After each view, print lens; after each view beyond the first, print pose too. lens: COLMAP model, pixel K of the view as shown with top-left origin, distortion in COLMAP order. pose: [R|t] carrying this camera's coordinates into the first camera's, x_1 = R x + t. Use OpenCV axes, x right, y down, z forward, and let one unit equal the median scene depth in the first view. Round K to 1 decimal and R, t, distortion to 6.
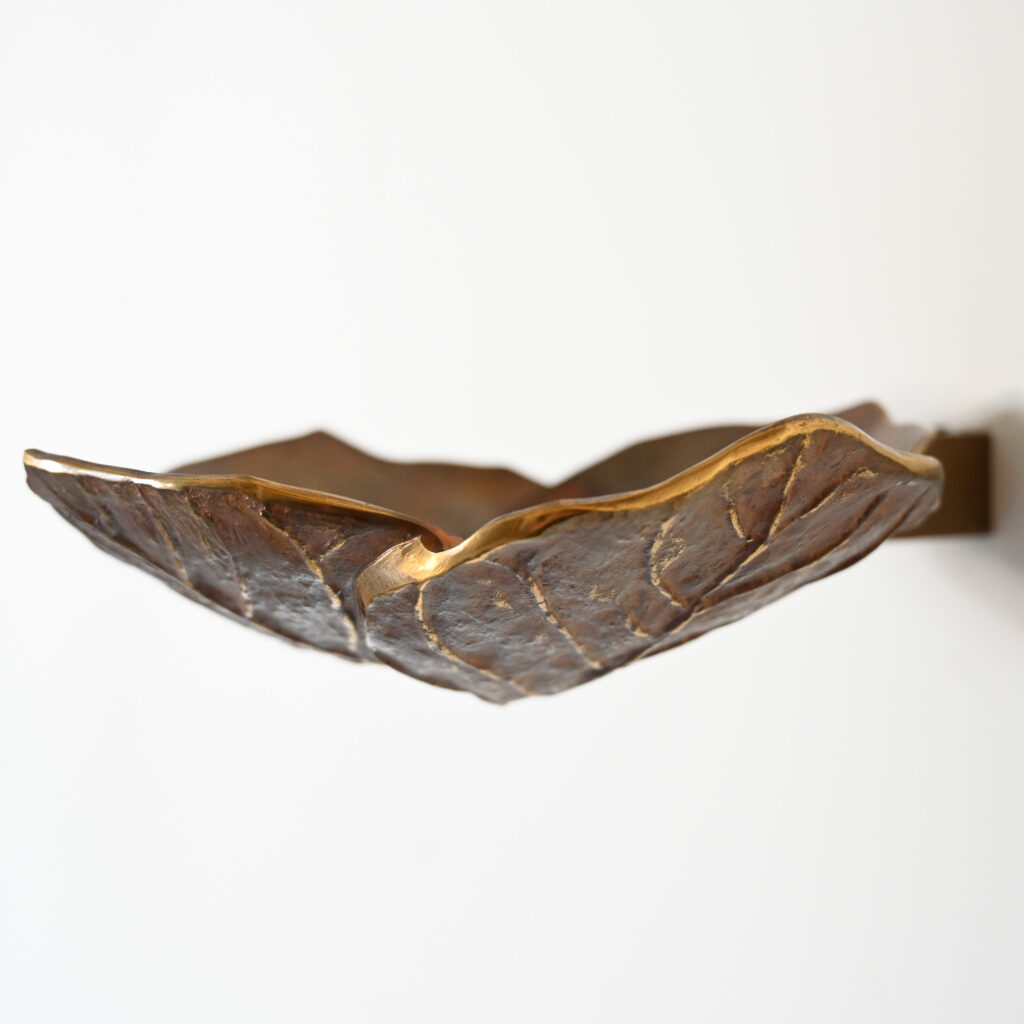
lens RADIAL K [[1922.1, 0, 550.7], [0, 1922.1, 503.3], [0, 0, 1]] dist [0.038081, 0.000000]
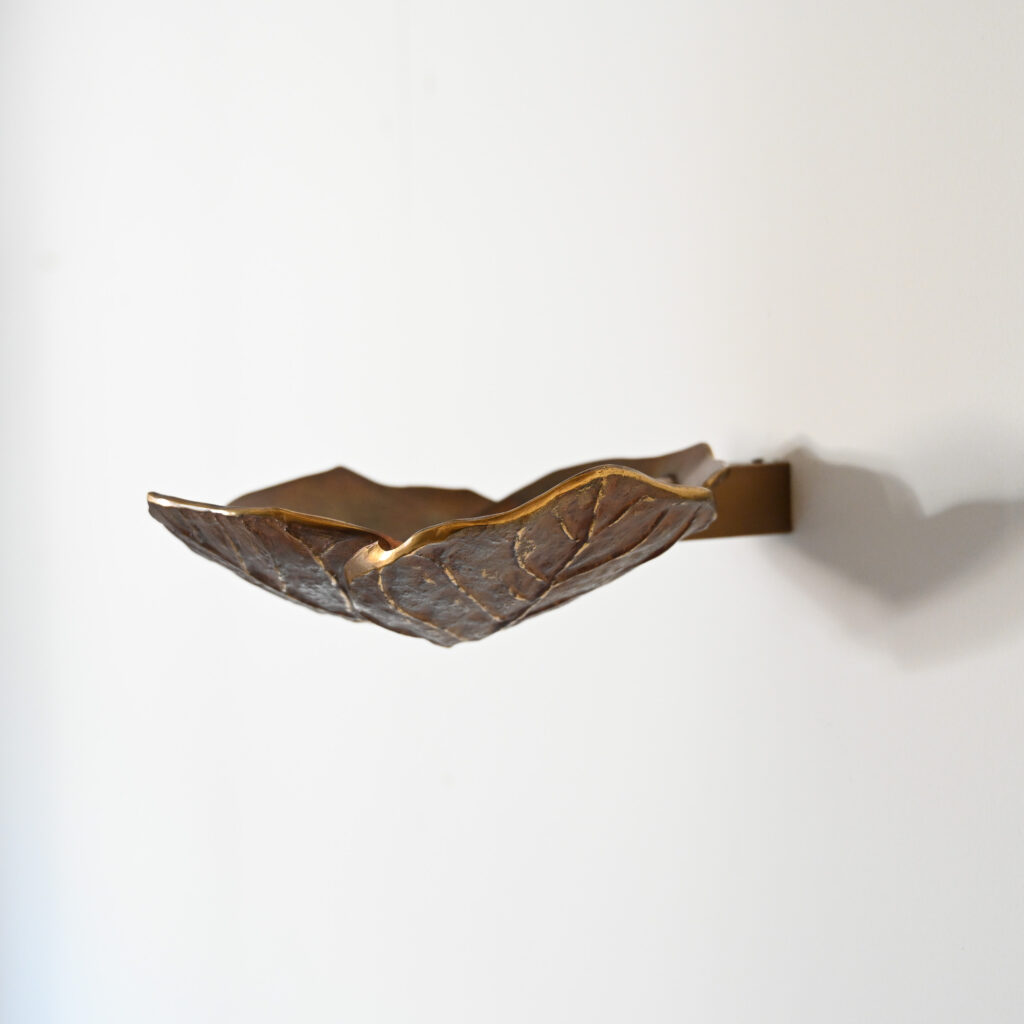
lens RADIAL K [[1922.1, 0, 467.9], [0, 1922.1, 521.3], [0, 0, 1]] dist [0.038081, 0.000000]
pose [[0.996028, -0.015968, -0.087594, 0.154912], [0.017046, 0.999788, 0.011574, -0.018259], [0.087391, -0.013021, 0.996089, -0.662527]]
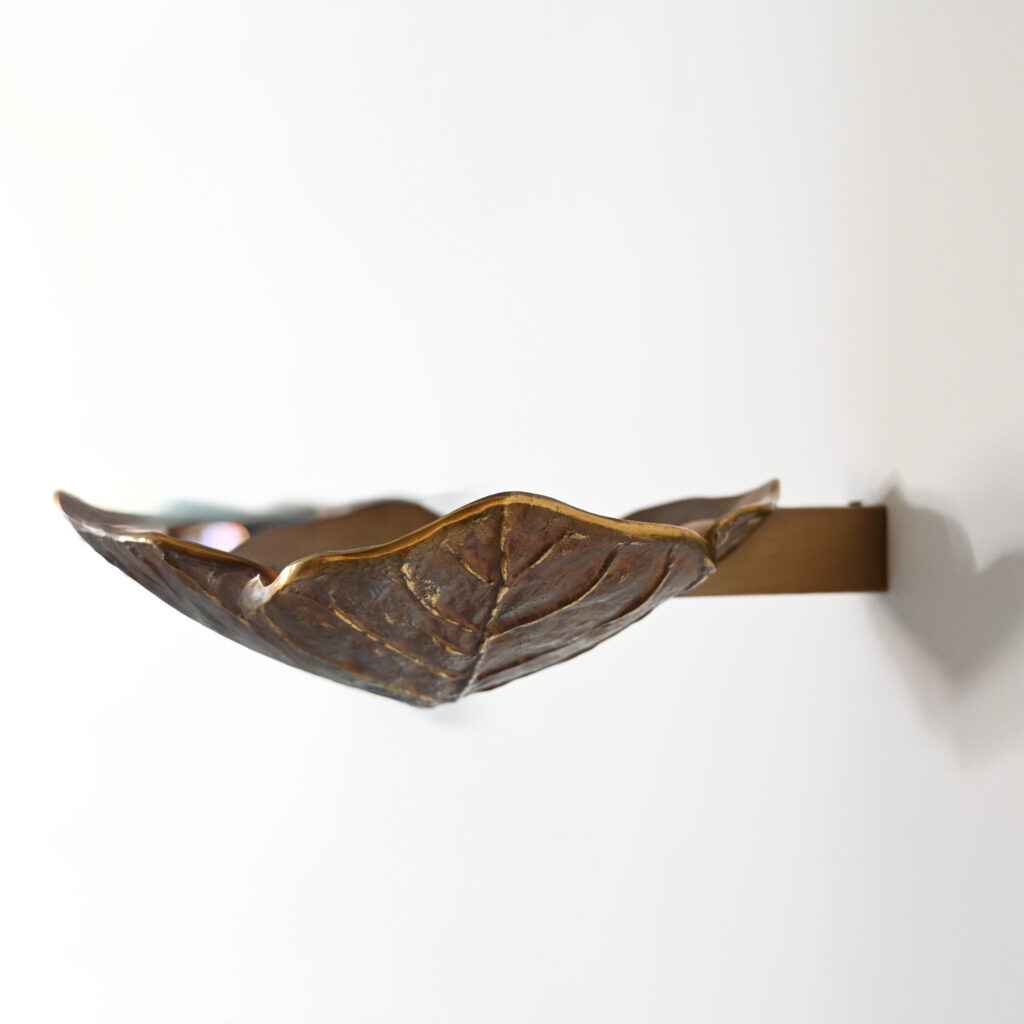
lens RADIAL K [[1922.1, 0, 512.9], [0, 1922.1, 512.6], [0, 0, 1]] dist [0.038081, 0.000000]
pose [[0.935597, 0.005902, -0.353019, 0.601154], [-0.016994, 0.999454, -0.028329, 0.007317], [0.352659, 0.032503, 0.935187, -0.280397]]
